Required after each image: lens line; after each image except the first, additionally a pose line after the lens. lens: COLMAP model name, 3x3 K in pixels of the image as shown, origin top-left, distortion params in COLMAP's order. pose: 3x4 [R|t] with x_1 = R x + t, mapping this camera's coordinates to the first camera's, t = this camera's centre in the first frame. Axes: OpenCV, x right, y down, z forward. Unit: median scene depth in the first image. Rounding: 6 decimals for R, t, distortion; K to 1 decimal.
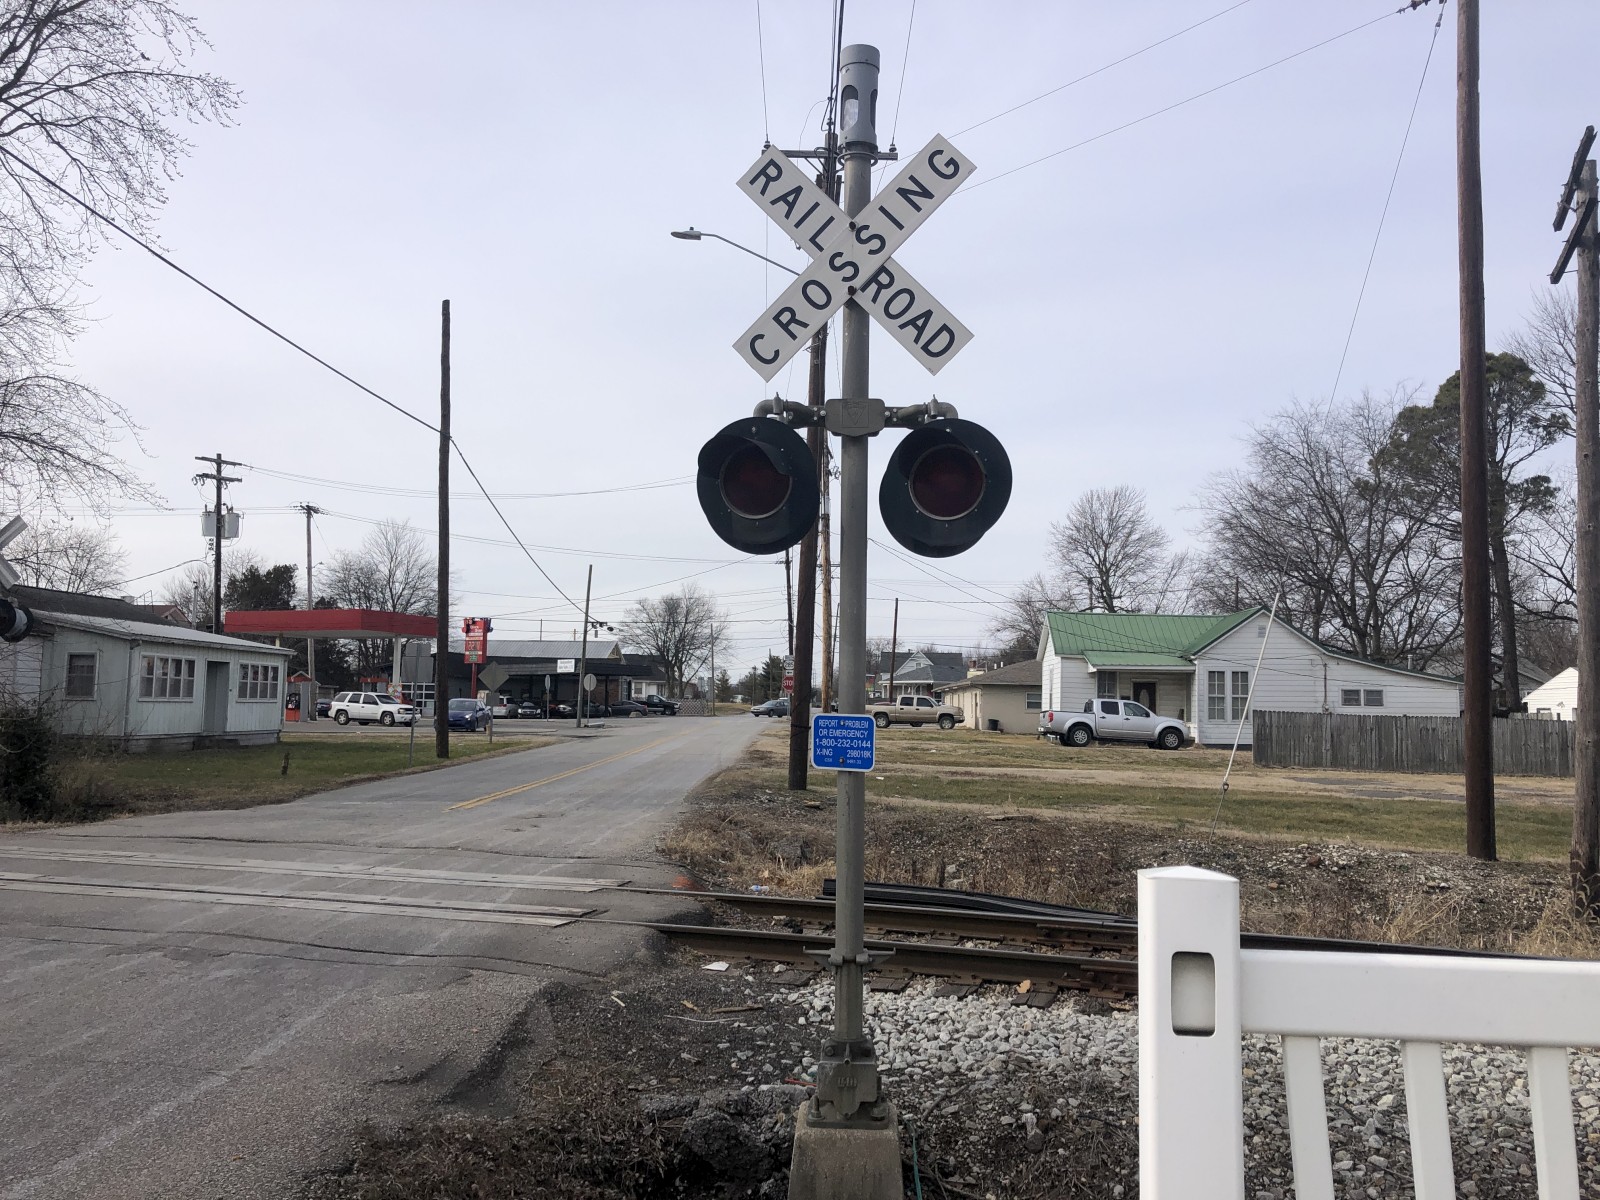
lens RADIAL K [[1310.5, 0, 800.0], [0, 1310.5, 600.0], [0, 0, 1]] dist [0.032755, -0.009155]
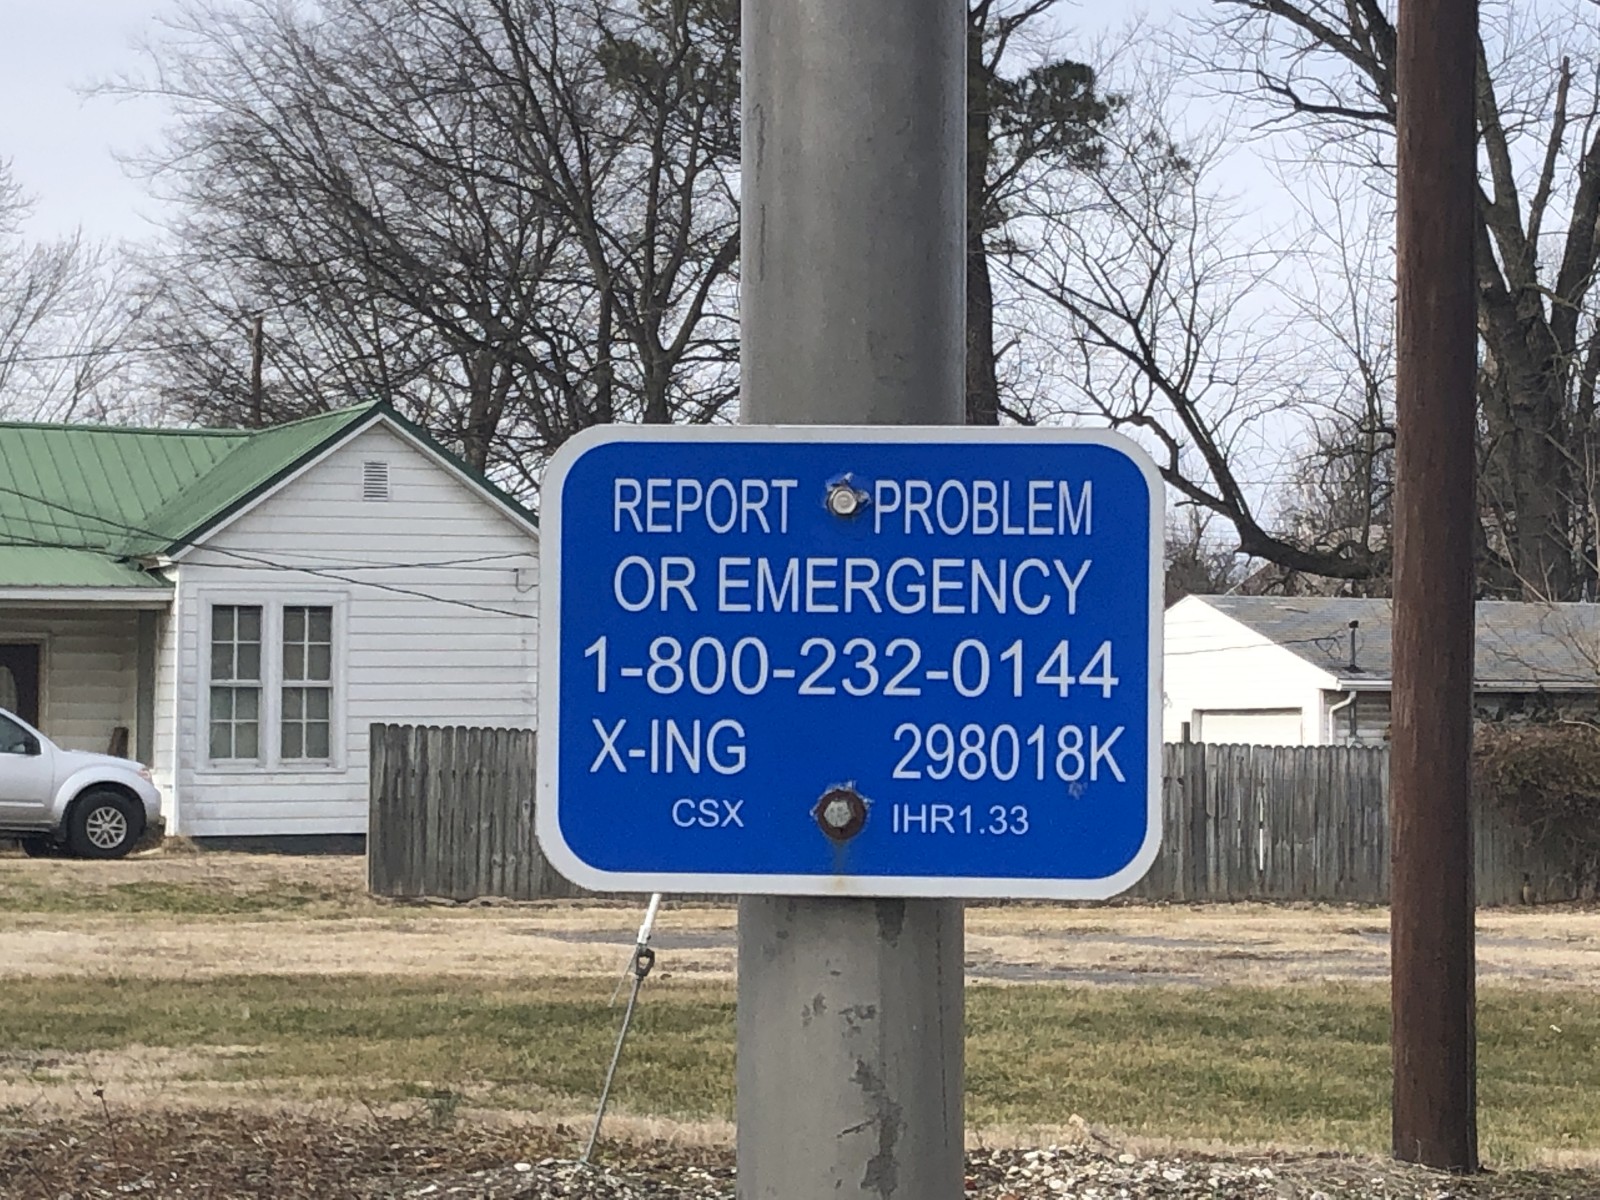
lens RADIAL K [[4152.1, 0, 800.0], [0, 4152.1, 600.0], [0, 0, 1]] dist [0.105796, 0.689291]
pose [[0.892572, 0.003844, 0.450888, -0.734136], [-0.025869, 0.998753, 0.042695, 0.452289], [-0.450162, -0.049773, 0.891559, 3.463736]]
